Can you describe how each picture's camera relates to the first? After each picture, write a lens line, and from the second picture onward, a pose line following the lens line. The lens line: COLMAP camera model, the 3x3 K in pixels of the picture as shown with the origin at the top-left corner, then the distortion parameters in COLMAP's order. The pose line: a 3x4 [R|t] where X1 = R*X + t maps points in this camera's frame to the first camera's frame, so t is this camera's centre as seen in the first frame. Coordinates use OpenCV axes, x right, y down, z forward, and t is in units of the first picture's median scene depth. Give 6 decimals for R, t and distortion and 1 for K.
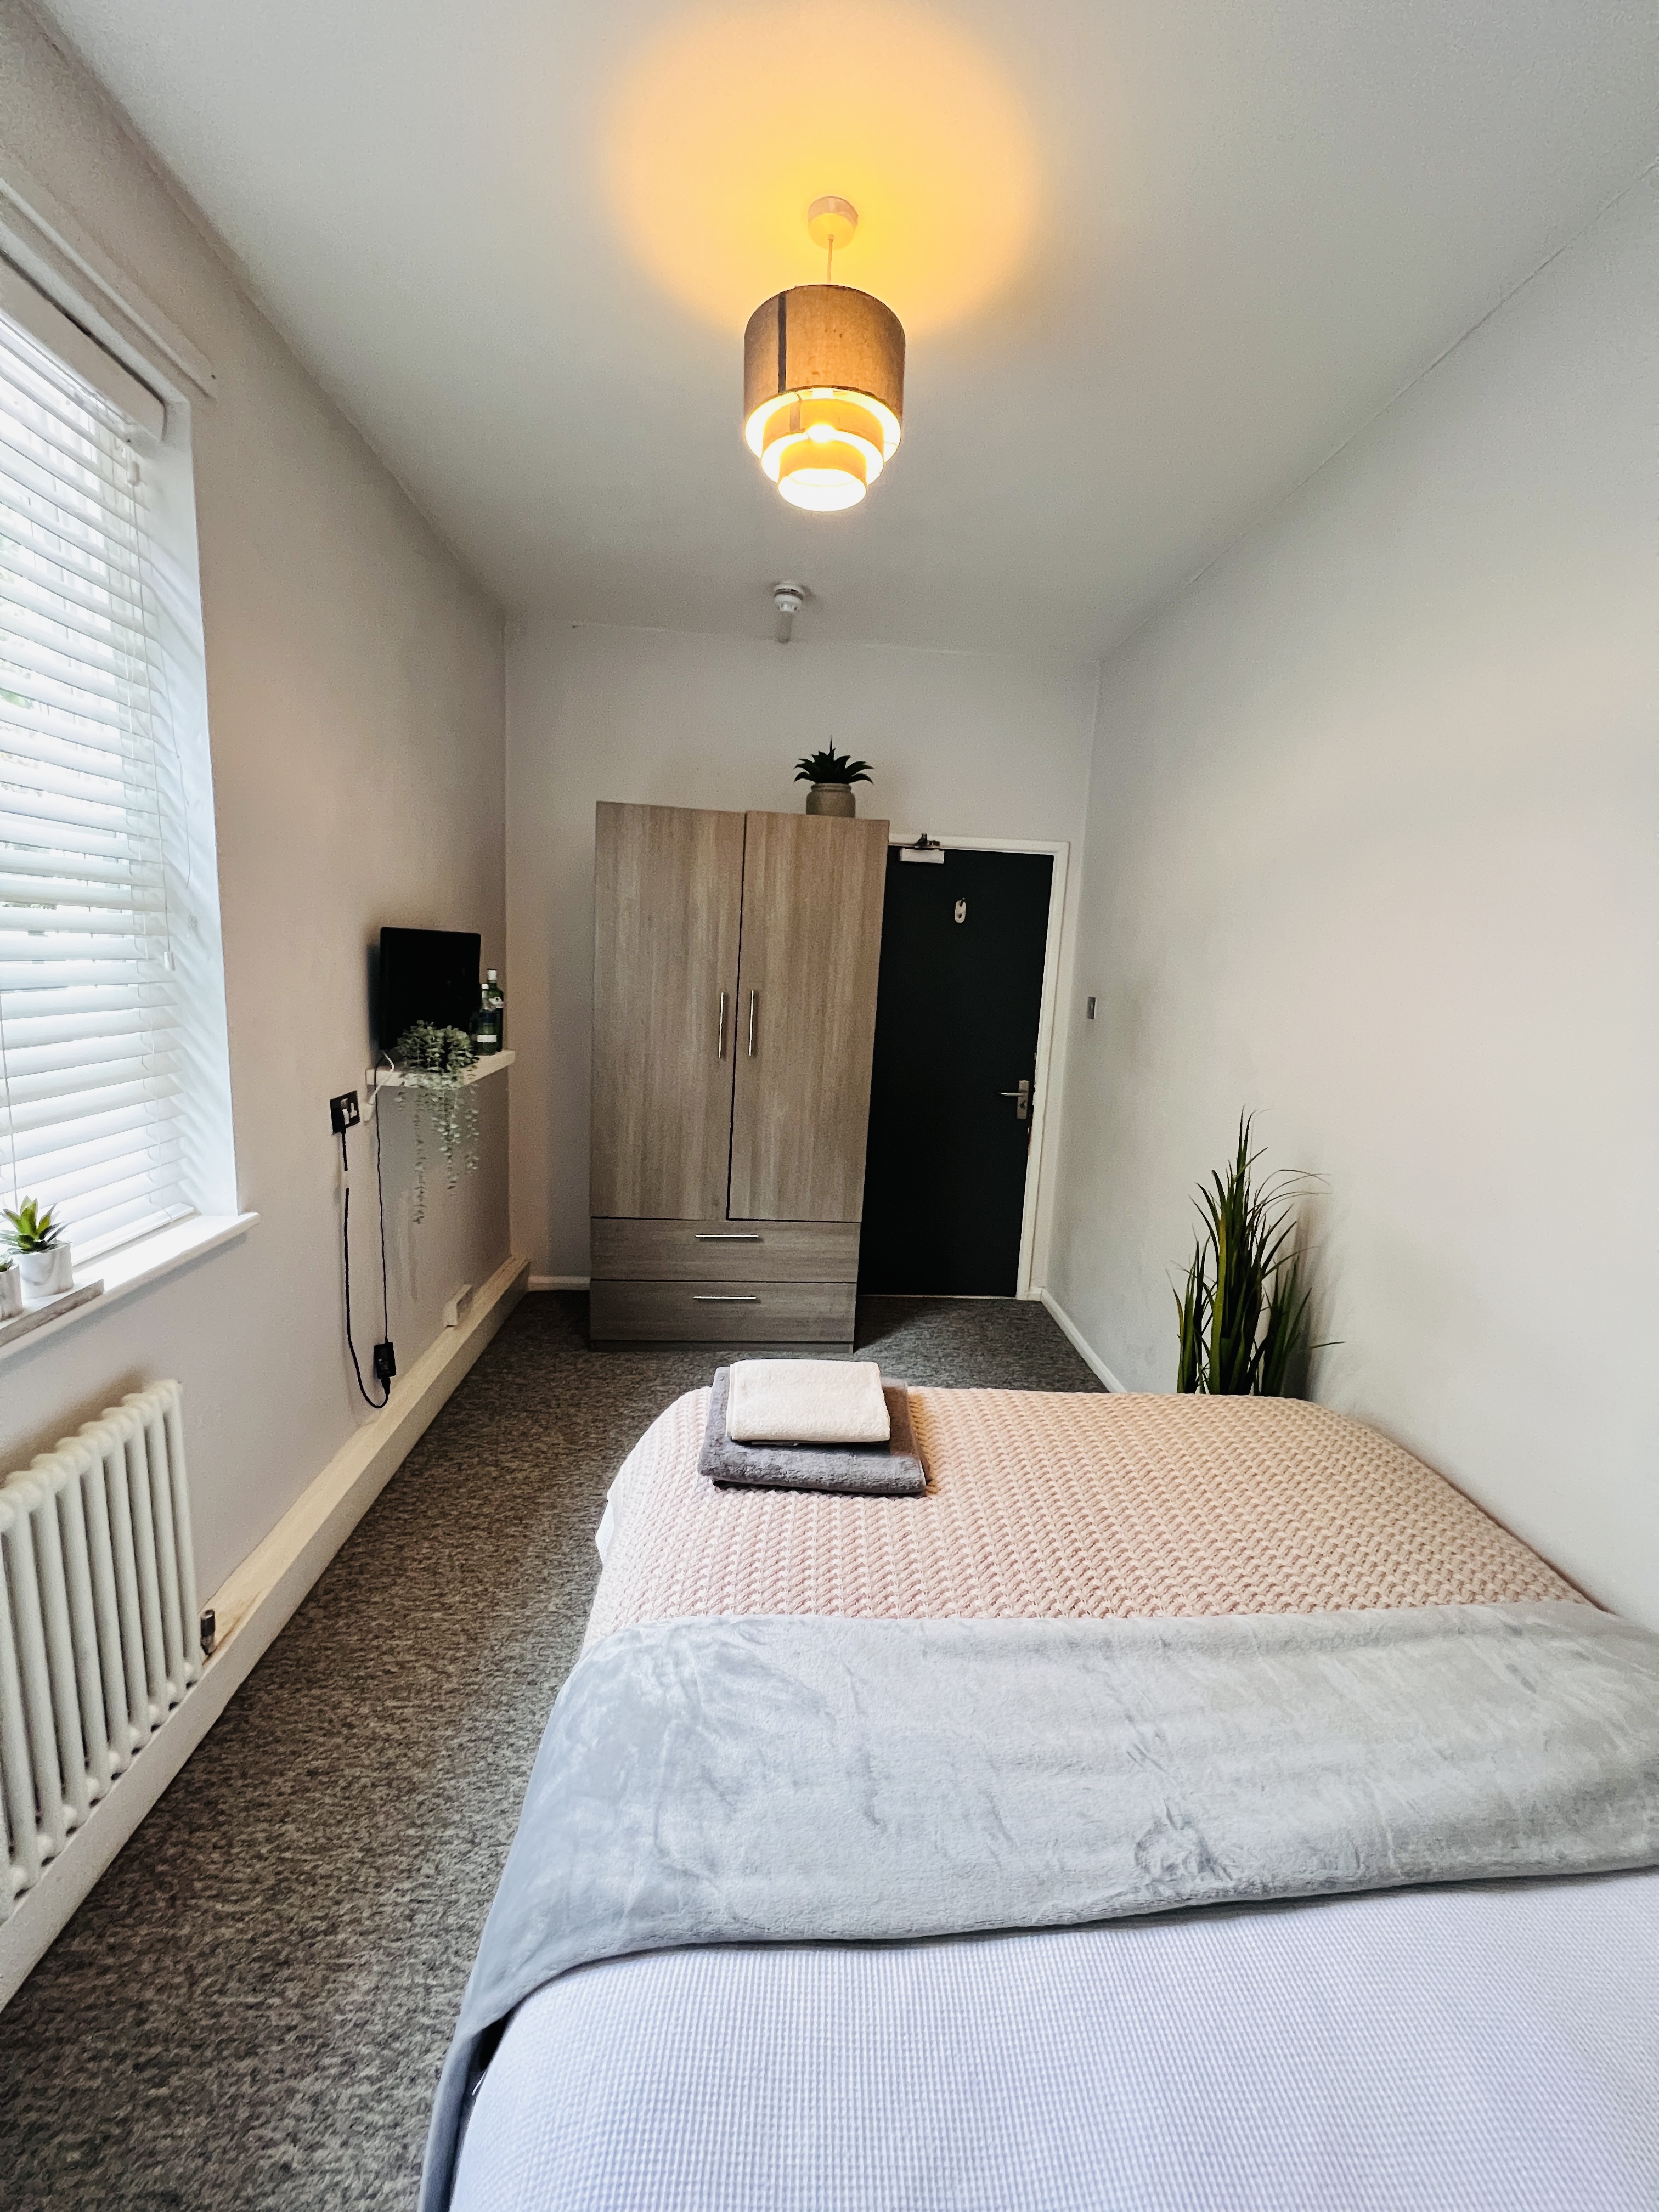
lens RADIAL K [[882.5, 0, 818.9], [0, 882.5, 1105.3], [0, 0, 1]] dist [-0.001239, -0.000051]
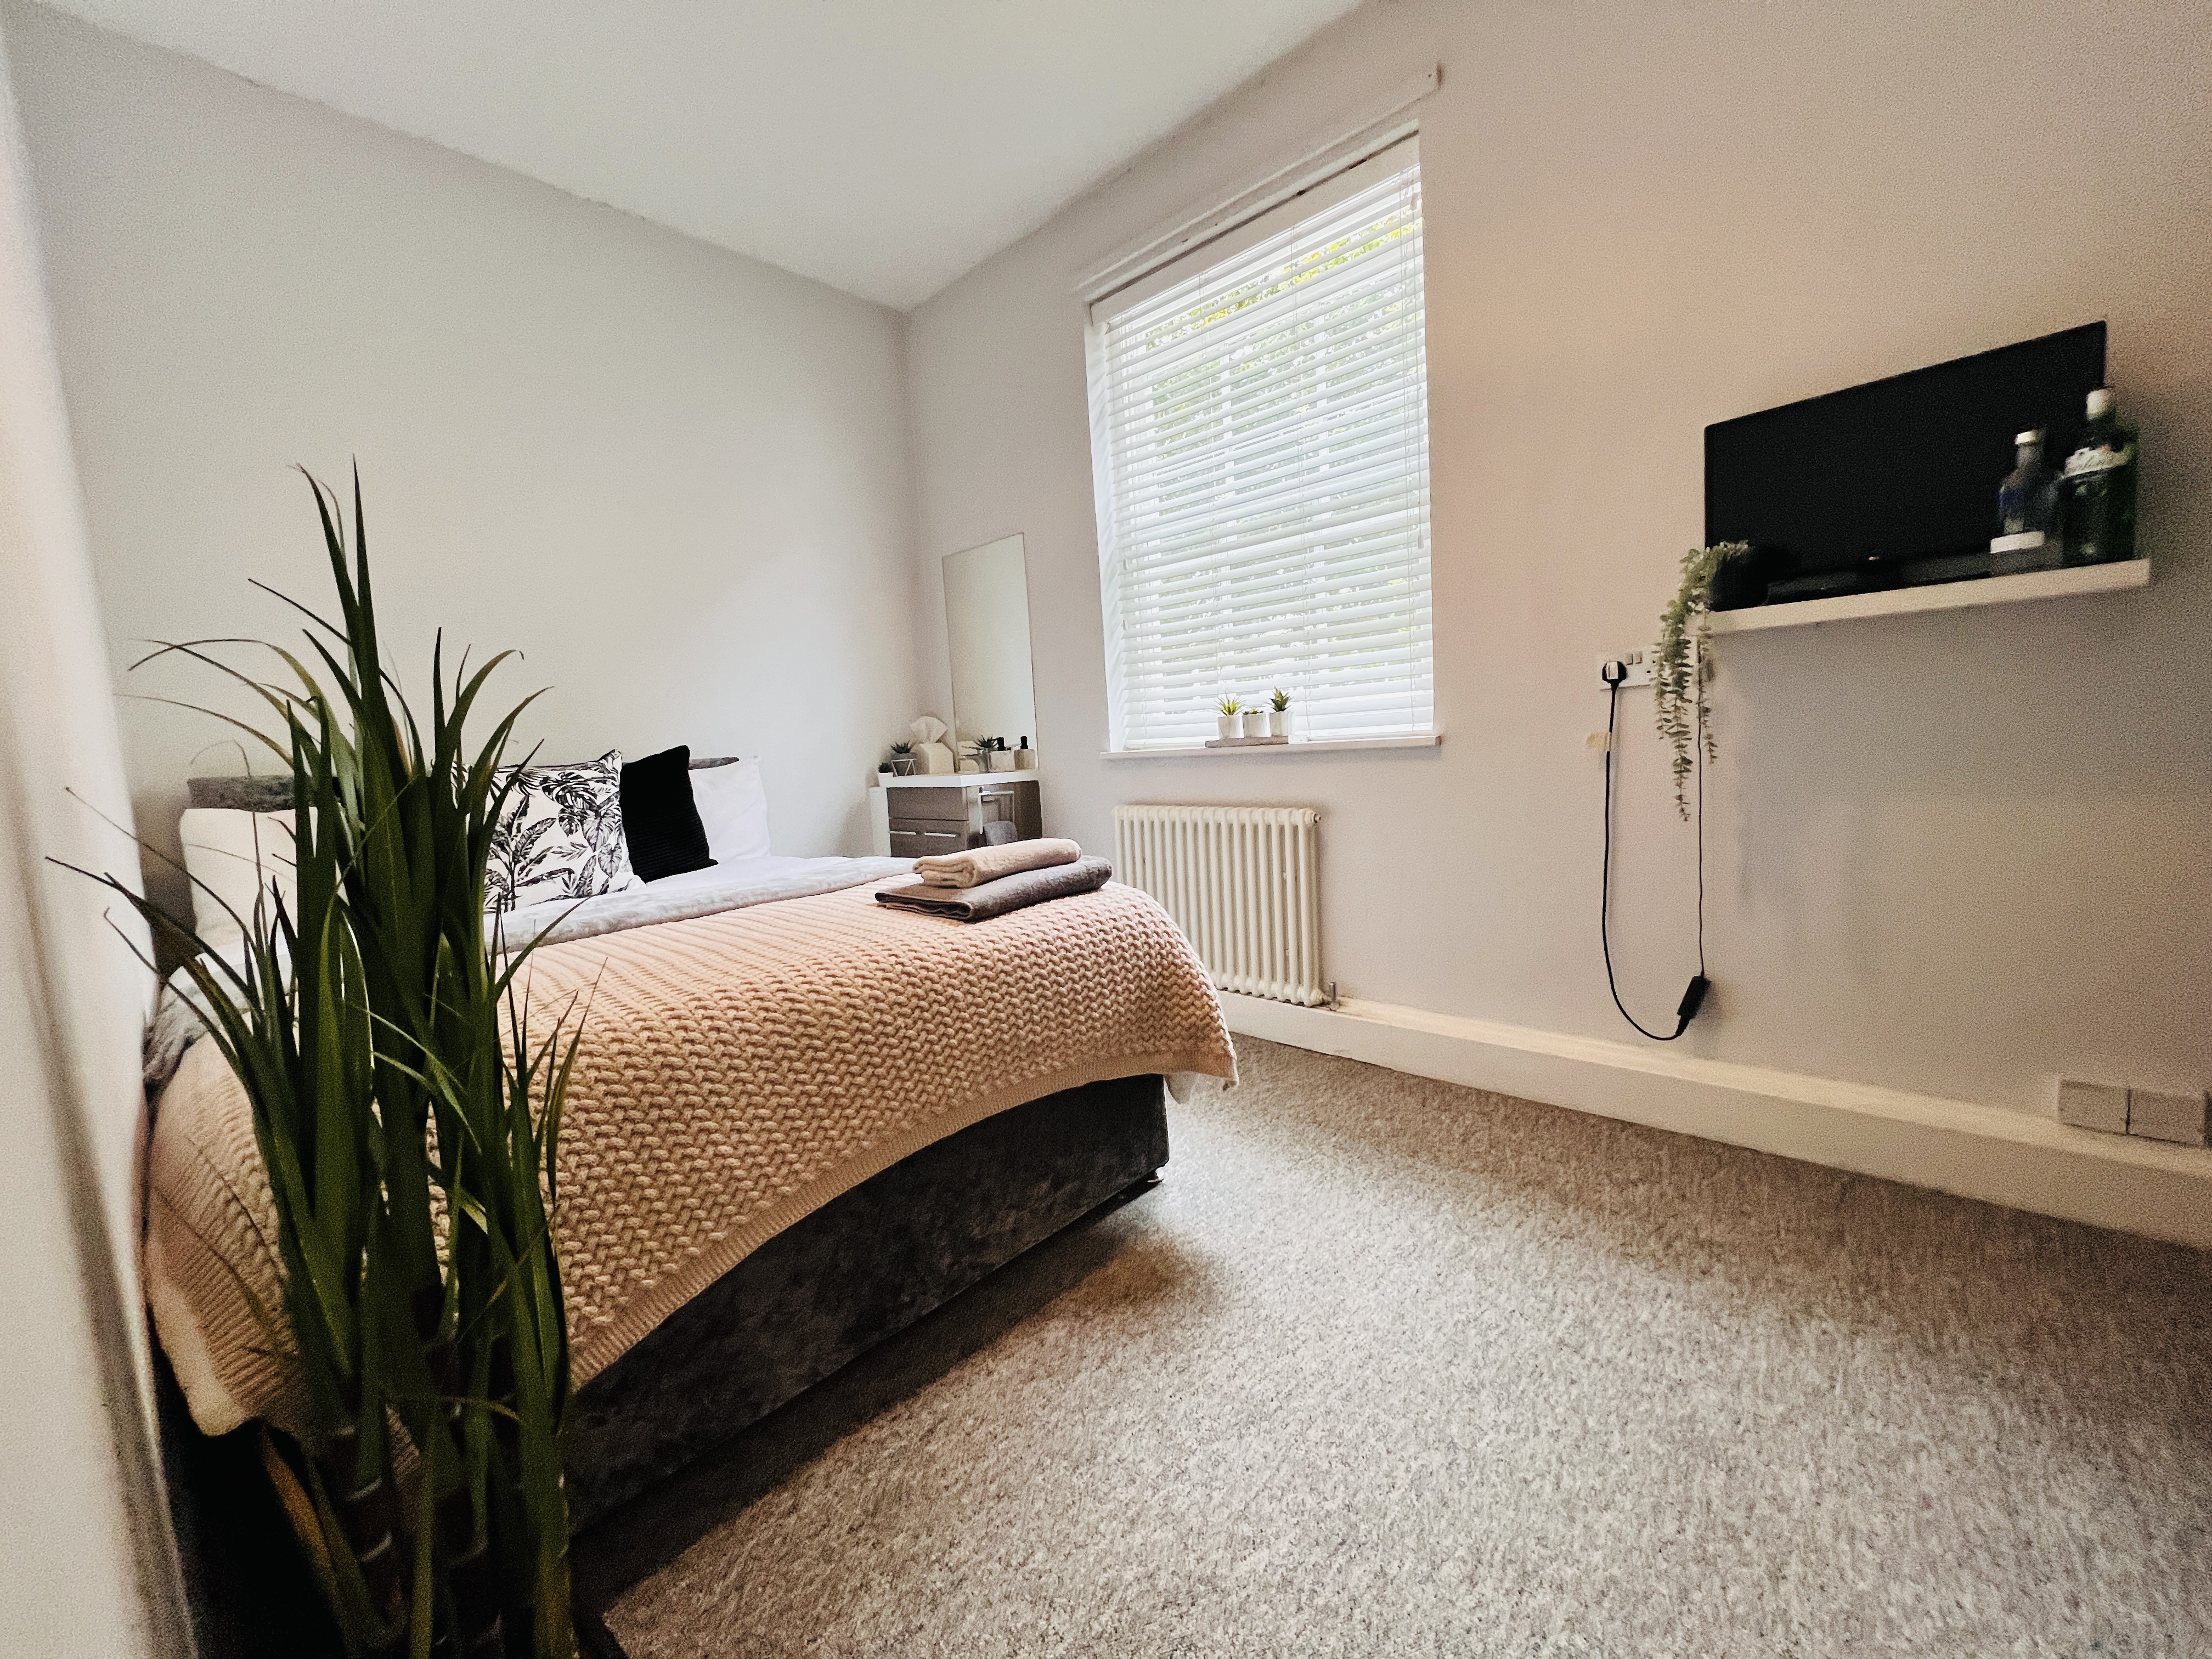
lens RADIAL K [[882.5, 0, 1101.7], [0, 882.5, 825.6], [0, 0, 1]] dist [-0.001239, -0.000051]
pose [[-0.714050, 0.059415, -0.697568, 0.489292], [-0.097466, 0.978252, 0.183091, 0.057222], [0.693276, 0.198726, -0.692731, 1.342320]]
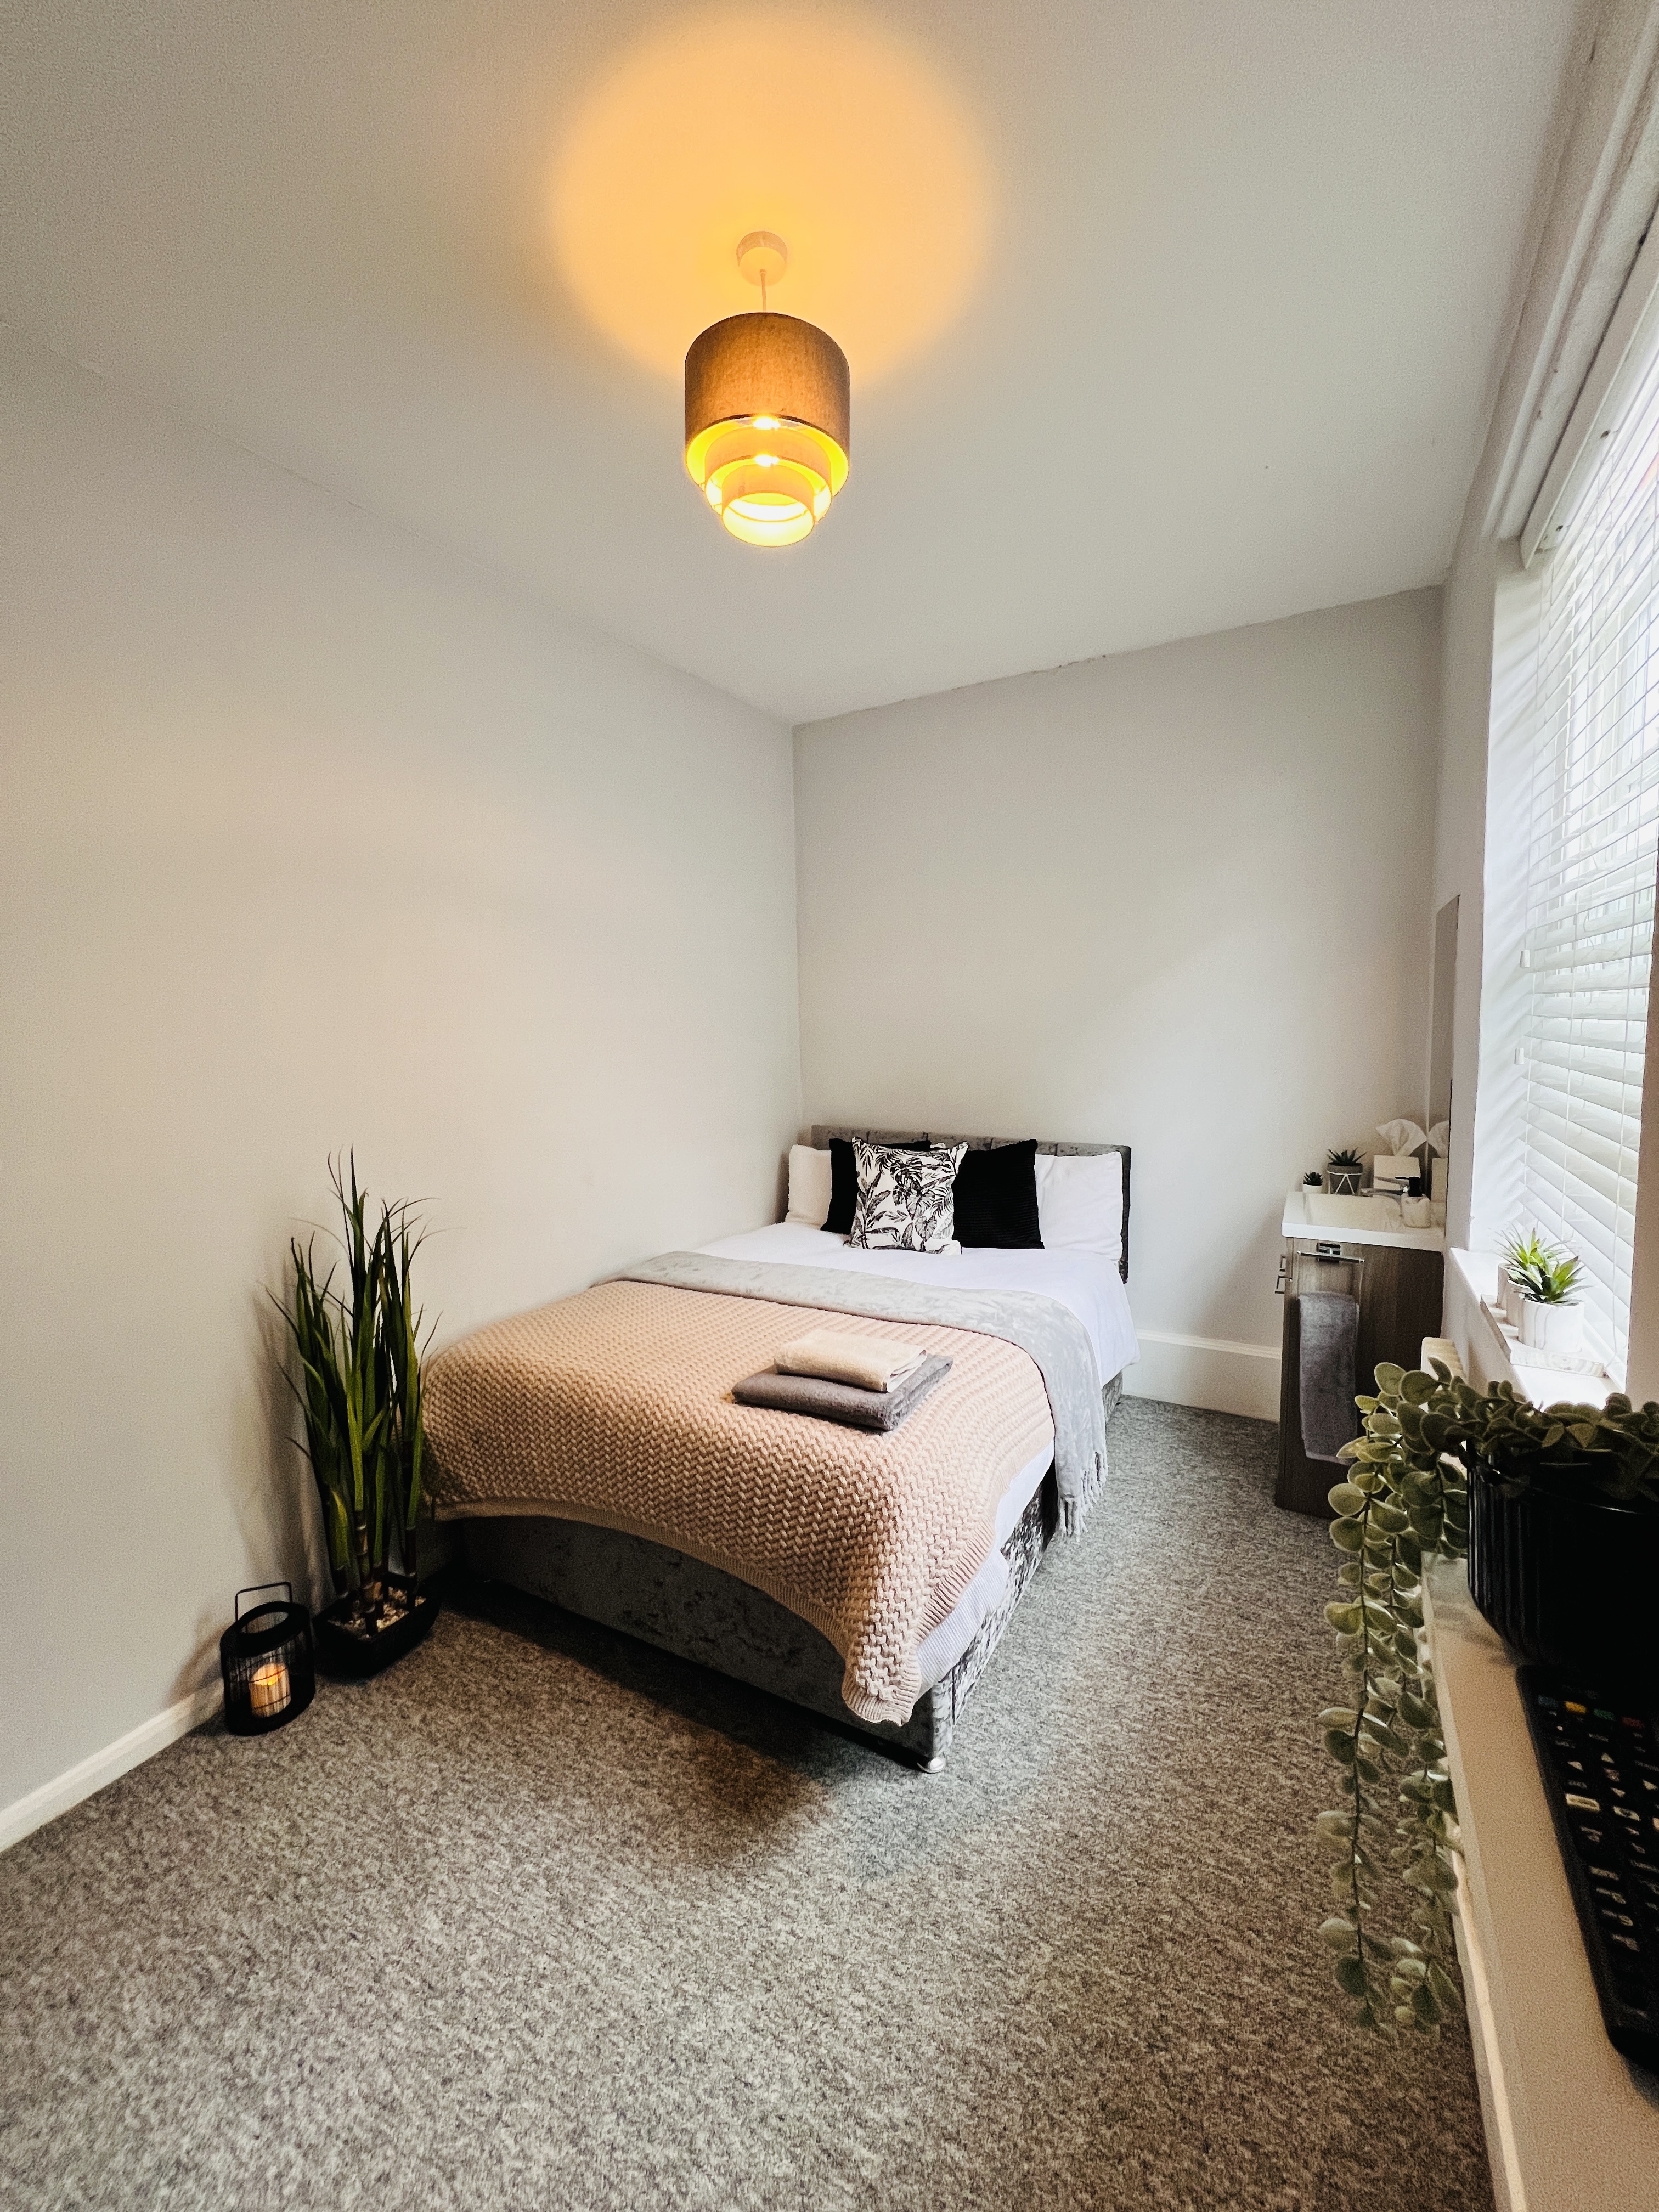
lens RADIAL K [[882.5, 0, 830.4], [0, 882.5, 1097.6], [0, 0, 1]] dist [-0.001239, -0.000051]
pose [[-0.851376, -0.080770, 0.518300, -0.438119], [0.067511, 0.962985, 0.260965, -0.237104], [-0.520193, 0.257170, -0.814409, 1.377393]]
